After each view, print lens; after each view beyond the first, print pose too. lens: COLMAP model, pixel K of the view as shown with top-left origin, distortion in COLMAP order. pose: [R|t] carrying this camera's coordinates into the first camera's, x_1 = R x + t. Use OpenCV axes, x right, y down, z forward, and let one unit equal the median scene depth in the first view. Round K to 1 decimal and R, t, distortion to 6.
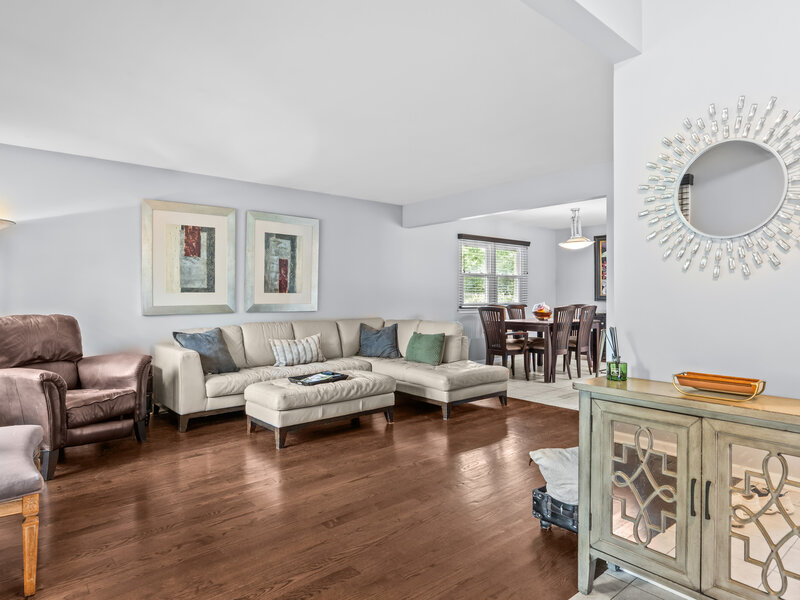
lens RADIAL K [[489.5, 0, 402.7], [0, 489.5, 295.8], [0, 0, 1]] dist [0.027871, 0.000782]
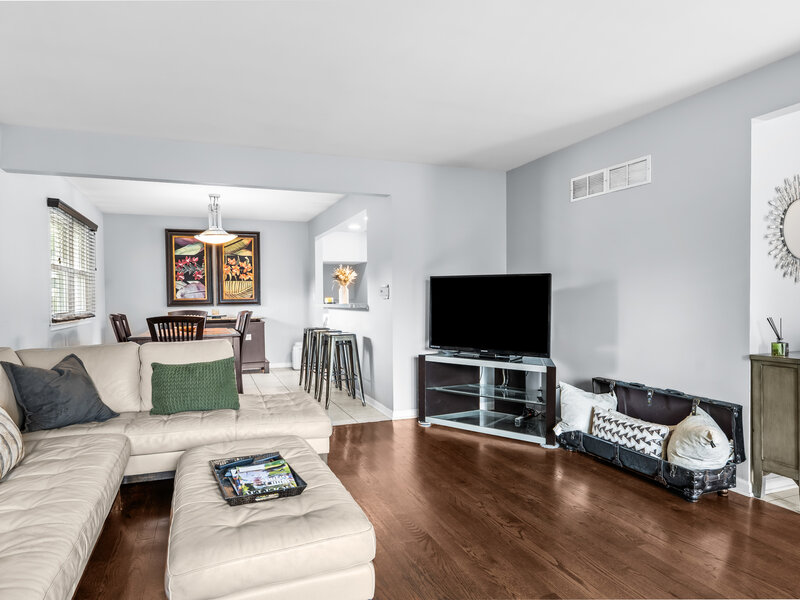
lens RADIAL K [[489.5, 0, 400.4], [0, 489.5, 301.9], [0, 0, 1]] dist [0.027871, 0.000782]
pose [[0.334833, -0.014086, 0.942172, -0.315317], [0.012575, 0.999866, 0.010479, -0.000866], [-0.942194, 0.008339, 0.334965, 0.394717]]
